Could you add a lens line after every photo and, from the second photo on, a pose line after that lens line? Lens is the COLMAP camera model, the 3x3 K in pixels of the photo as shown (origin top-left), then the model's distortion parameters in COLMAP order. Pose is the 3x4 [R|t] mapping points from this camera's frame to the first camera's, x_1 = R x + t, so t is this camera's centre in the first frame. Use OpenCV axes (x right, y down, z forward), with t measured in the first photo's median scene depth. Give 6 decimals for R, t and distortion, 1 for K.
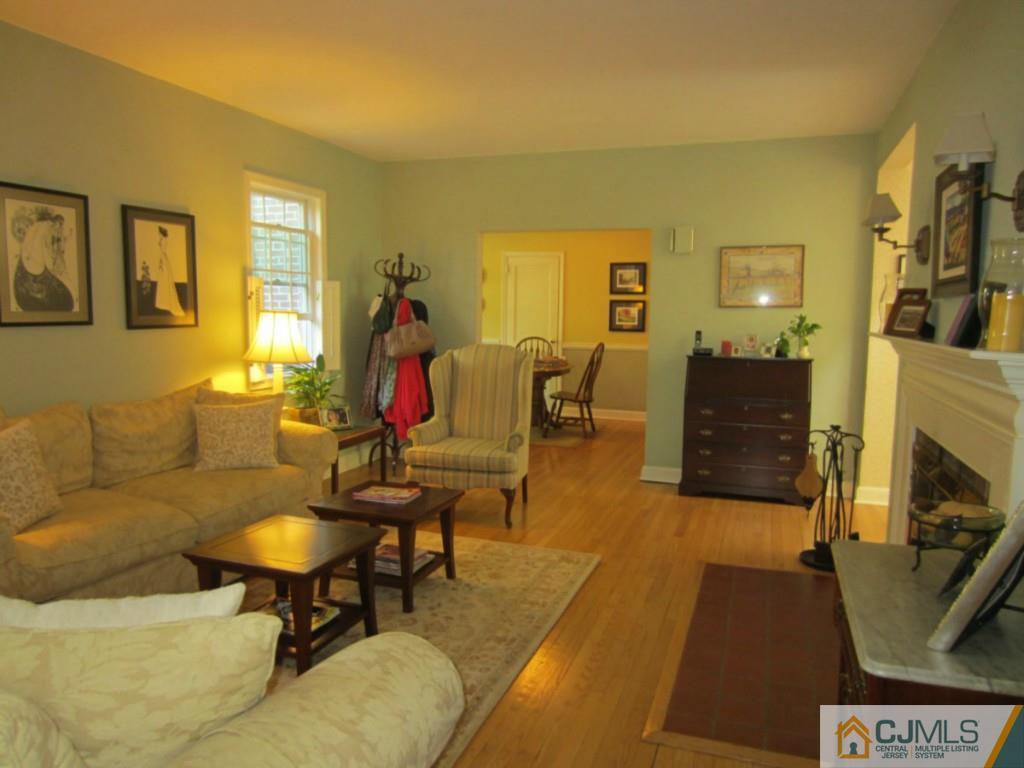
lens RADIAL K [[727.0, 0, 514.3], [0, 727.0, 385.1], [0, 0, 1]] dist [-0.043730, 0.035965]
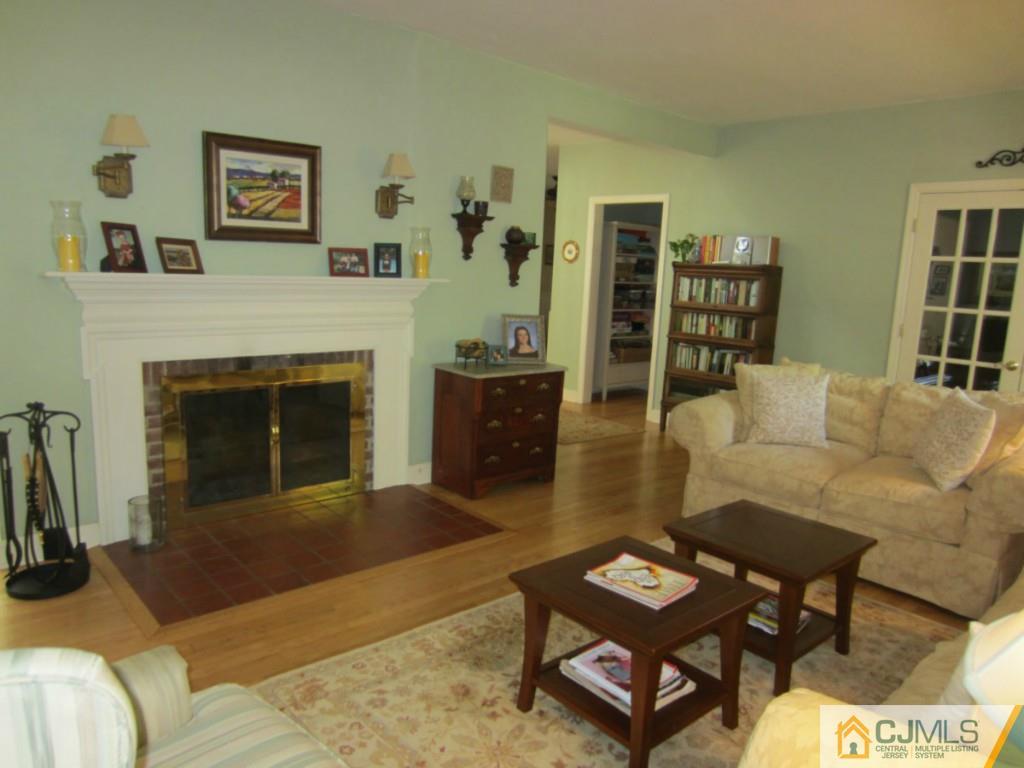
lens RADIAL K [[727.0, 0, 499.0], [0, 727.0, 385.8], [0, 0, 1]] dist [-0.043730, 0.035965]
pose [[-0.873317, -0.136840, 0.467539, -0.323058], [-0.008078, 0.963673, 0.266962, -0.166754], [-0.487086, 0.229366, -0.842697, 1.488171]]
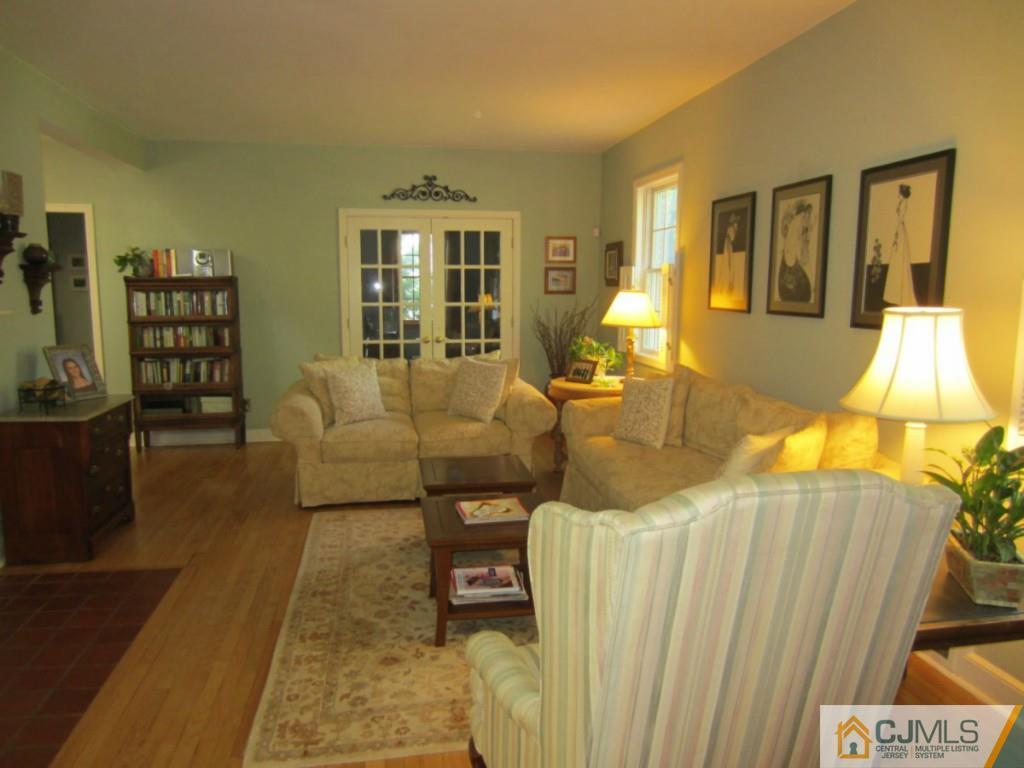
lens RADIAL K [[727.0, 0, 507.4], [0, 727.0, 390.3], [0, 0, 1]] dist [-0.043730, 0.035965]
pose [[-0.870050, 0.051366, -0.490280, 0.216448], [-0.071341, 0.970967, 0.228328, -0.179935], [0.487774, 0.233634, -0.841125, 1.641591]]
